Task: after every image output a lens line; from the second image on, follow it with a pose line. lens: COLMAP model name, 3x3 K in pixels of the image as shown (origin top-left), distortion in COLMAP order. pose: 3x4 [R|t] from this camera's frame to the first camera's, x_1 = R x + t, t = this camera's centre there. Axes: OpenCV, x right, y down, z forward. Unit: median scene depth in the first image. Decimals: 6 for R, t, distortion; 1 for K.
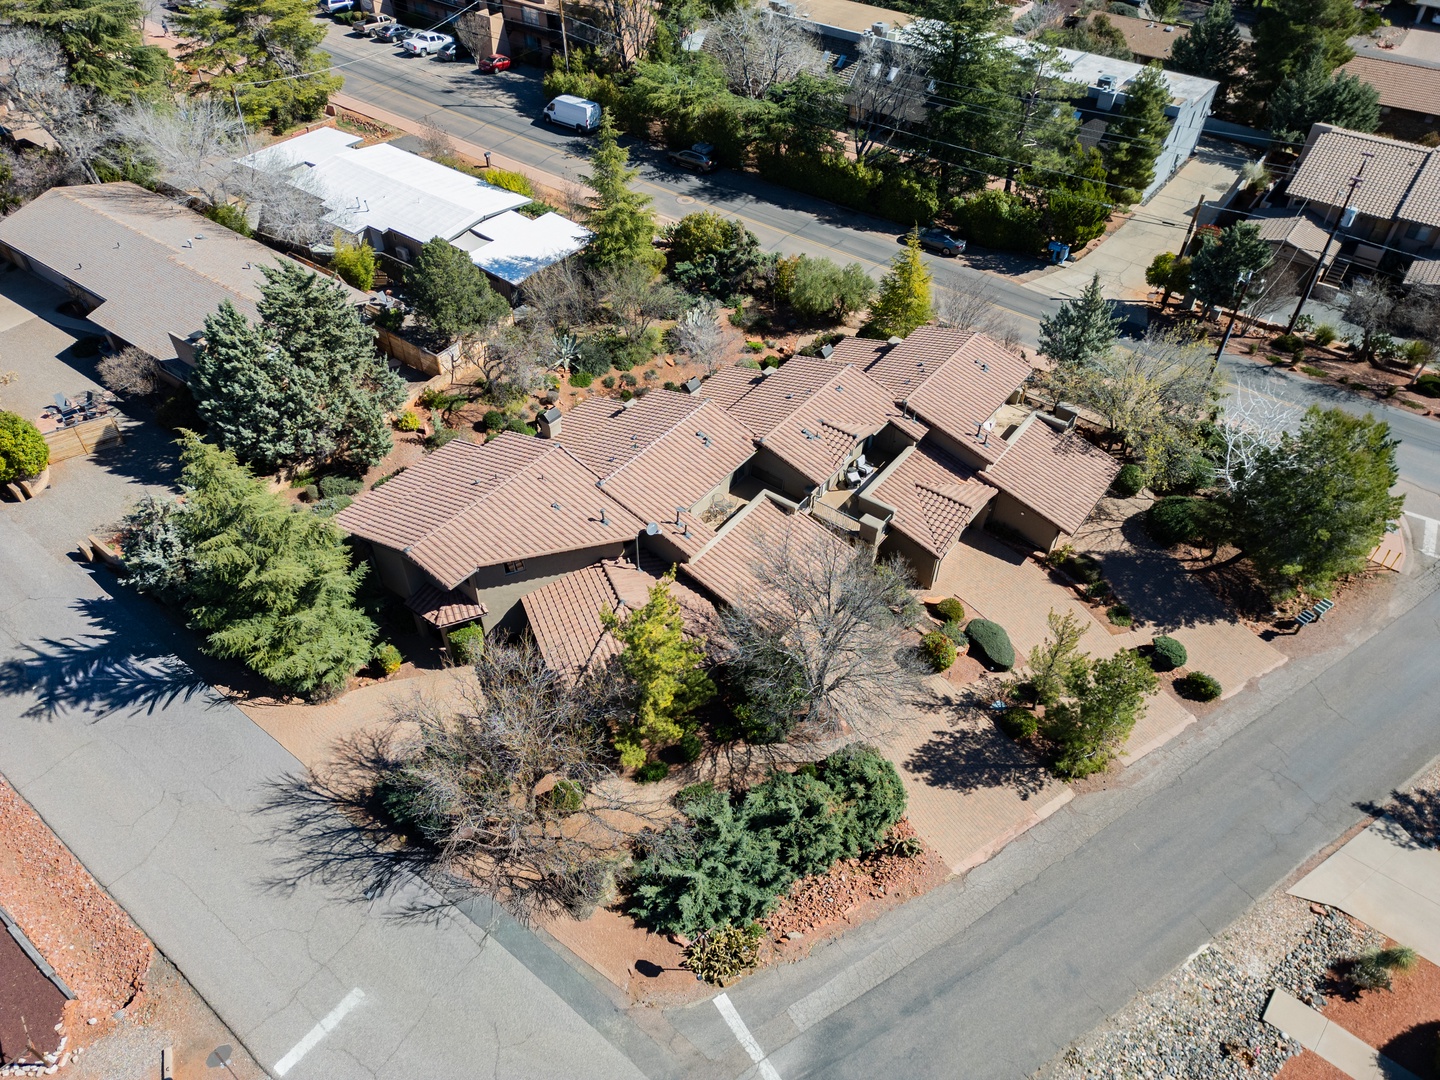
lens RADIAL K [[1007.1, 0, 720.0], [0, 1007.1, 540.0], [0, 0, 1]] dist [0.082156, -0.077406]
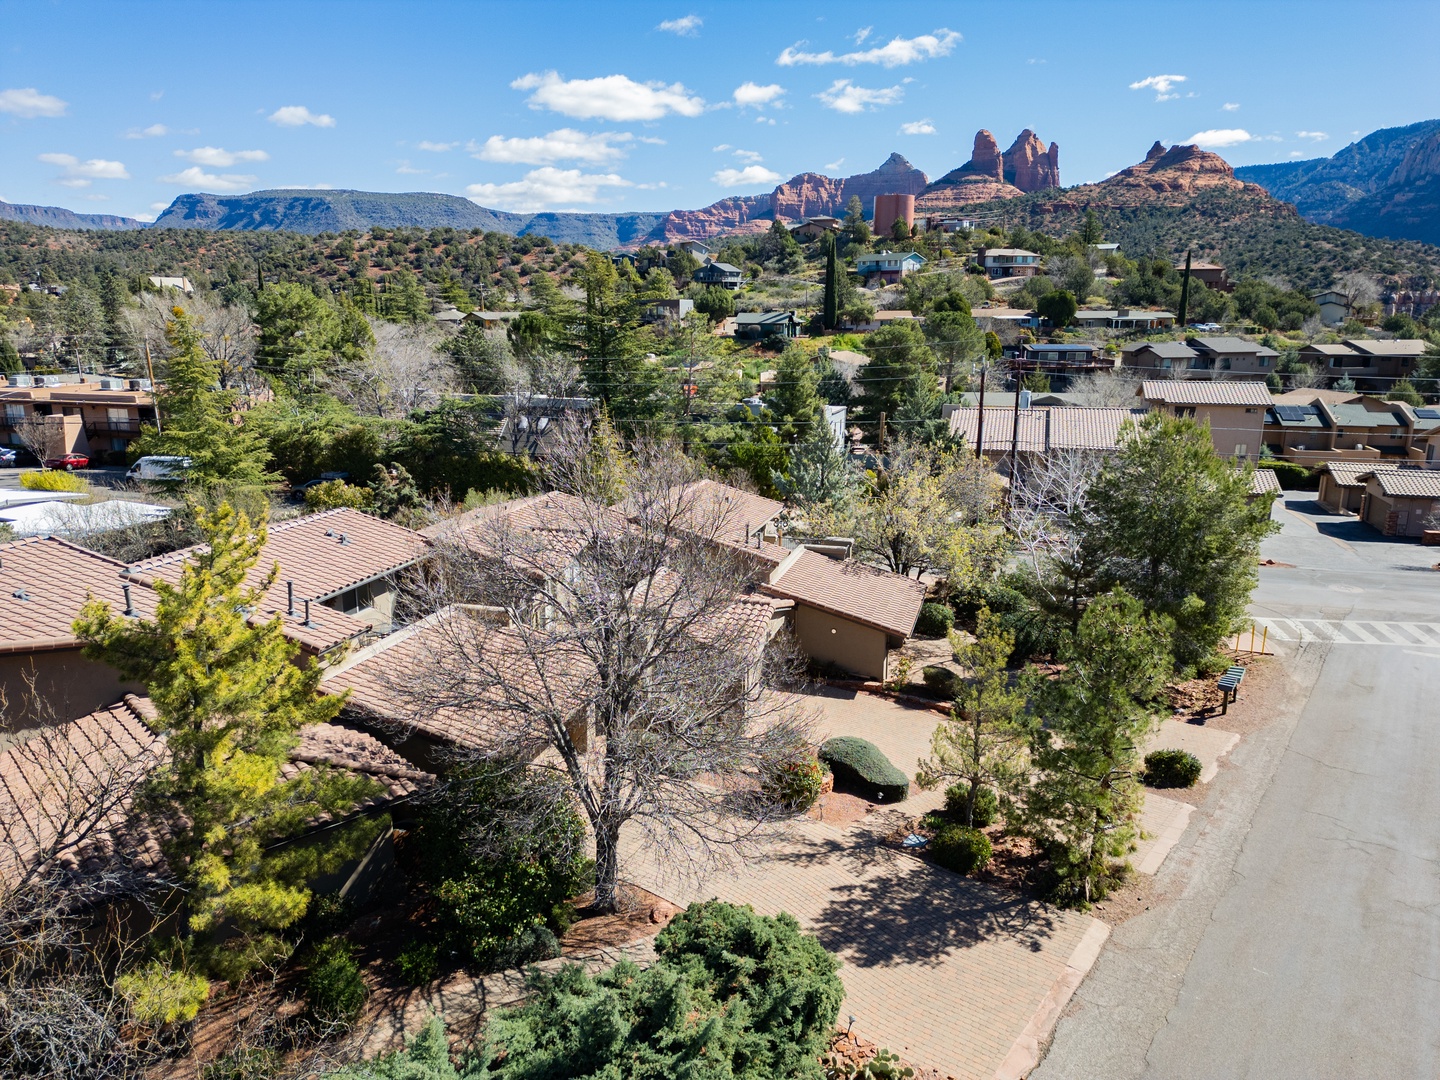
lens RADIAL K [[1007.1, 0, 720.0], [0, 1007.1, 540.0], [0, 0, 1]] dist [0.082156, -0.077406]
pose [[0.939221, -0.089895, 0.331335, -0.003542], [0.244010, 0.853696, -0.460067, 0.262087], [-0.241502, 0.512953, 0.823745, 0.480161]]
